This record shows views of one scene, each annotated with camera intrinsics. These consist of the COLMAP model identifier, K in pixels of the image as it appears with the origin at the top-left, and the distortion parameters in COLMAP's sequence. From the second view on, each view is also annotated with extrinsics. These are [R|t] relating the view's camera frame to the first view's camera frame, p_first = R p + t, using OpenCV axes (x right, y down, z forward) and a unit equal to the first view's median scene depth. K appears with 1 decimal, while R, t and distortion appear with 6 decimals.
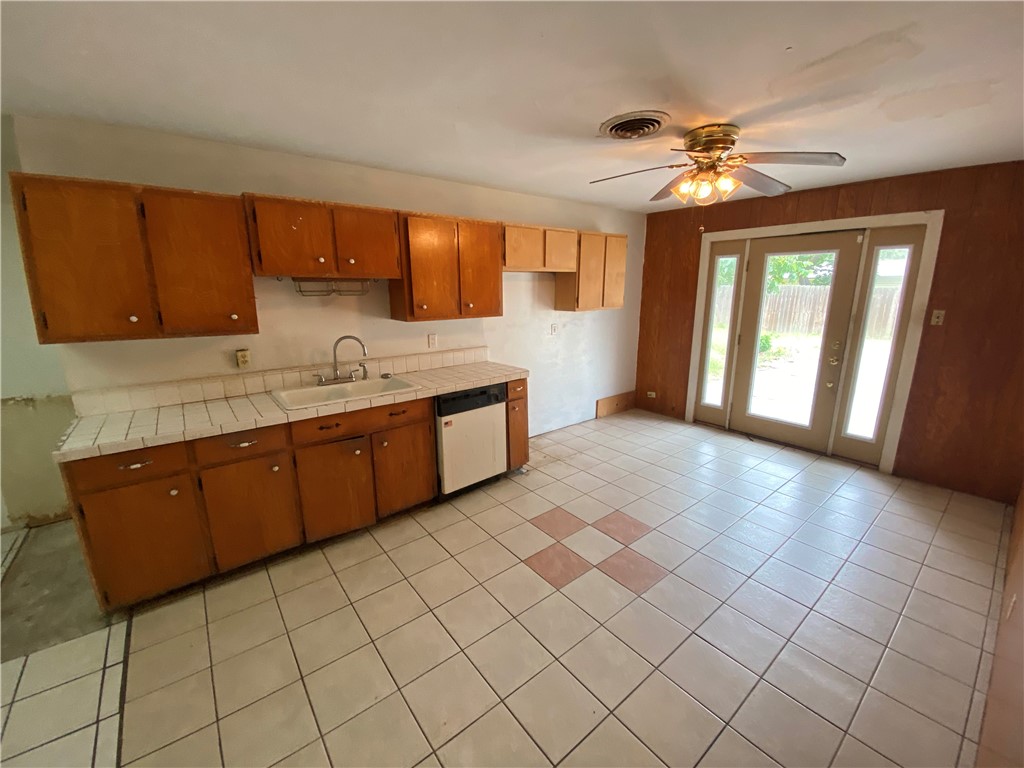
lens RADIAL K [[415.8, 0, 506.7], [0, 415.8, 384.6], [0, 0, 1]] dist [-0.002528, -0.004382]
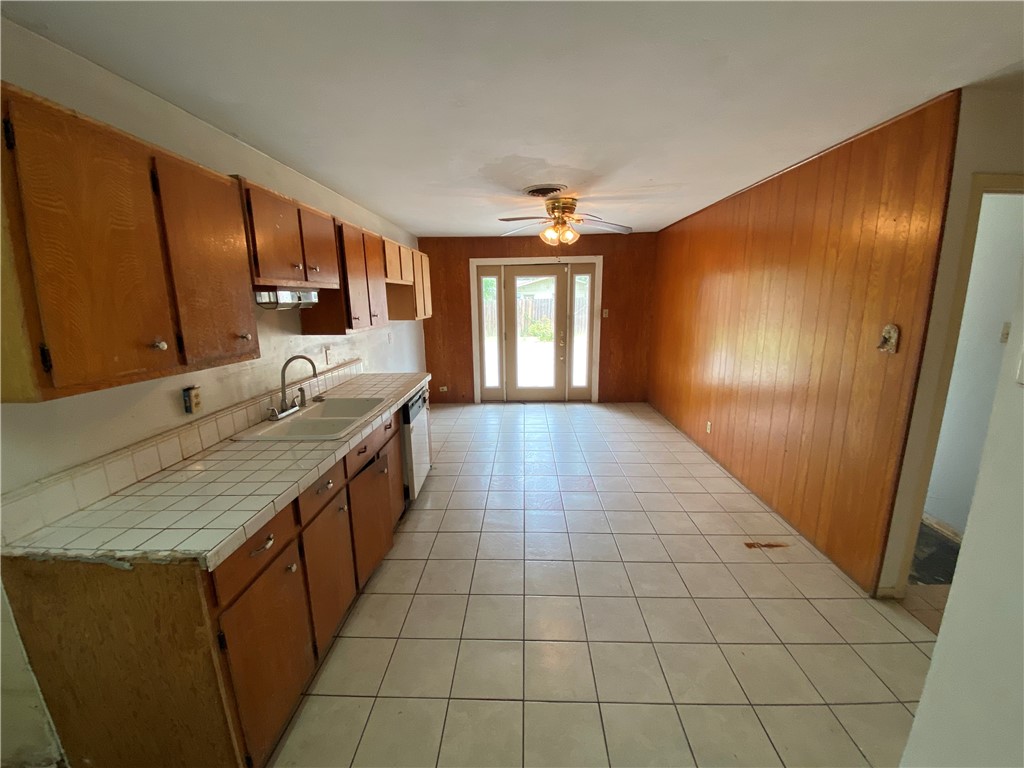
lens RADIAL K [[415.8, 0, 501.5], [0, 415.8, 383.7], [0, 0, 1]] dist [-0.002528, -0.004382]
pose [[0.652780, -0.157039, 0.741091, -0.664539], [0.186542, 0.981476, 0.043665, -0.018211], [-0.734221, 0.109741, 0.669983, 0.113632]]
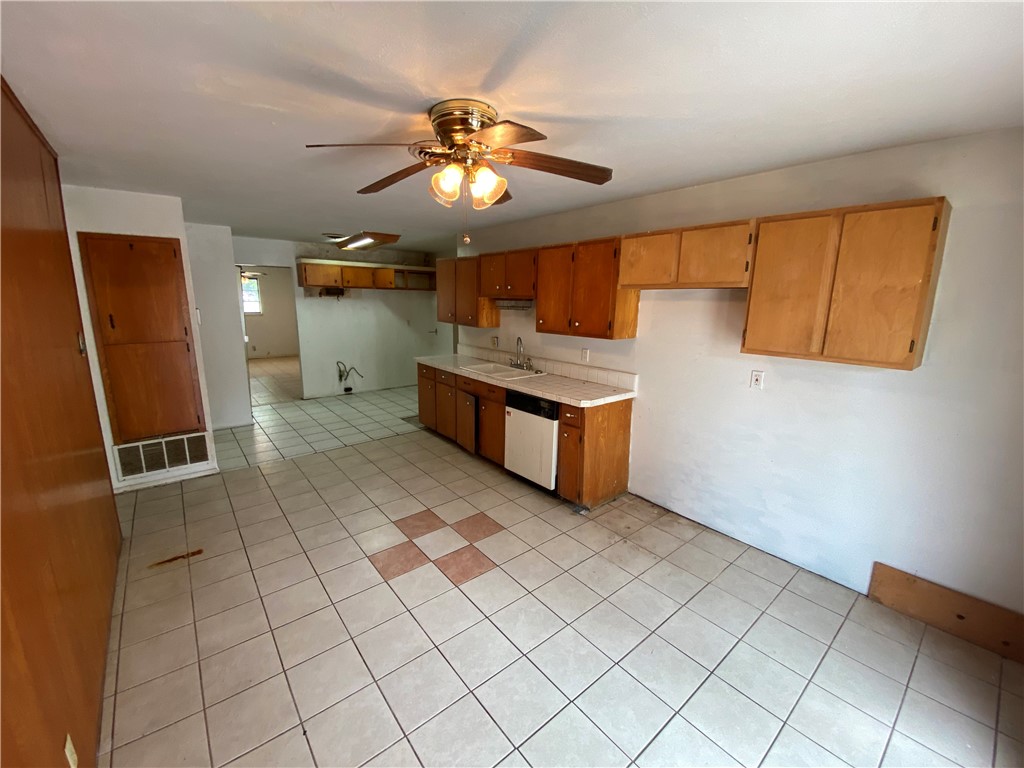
lens RADIAL K [[415.8, 0, 512.1], [0, 415.8, 380.0], [0, 0, 1]] dist [-0.002528, -0.004382]
pose [[0.000033, 0.198204, -0.980161, 0.943994], [-0.240911, 0.951294, 0.192358, -0.216526], [0.970547, 0.236125, 0.047781, 0.822964]]
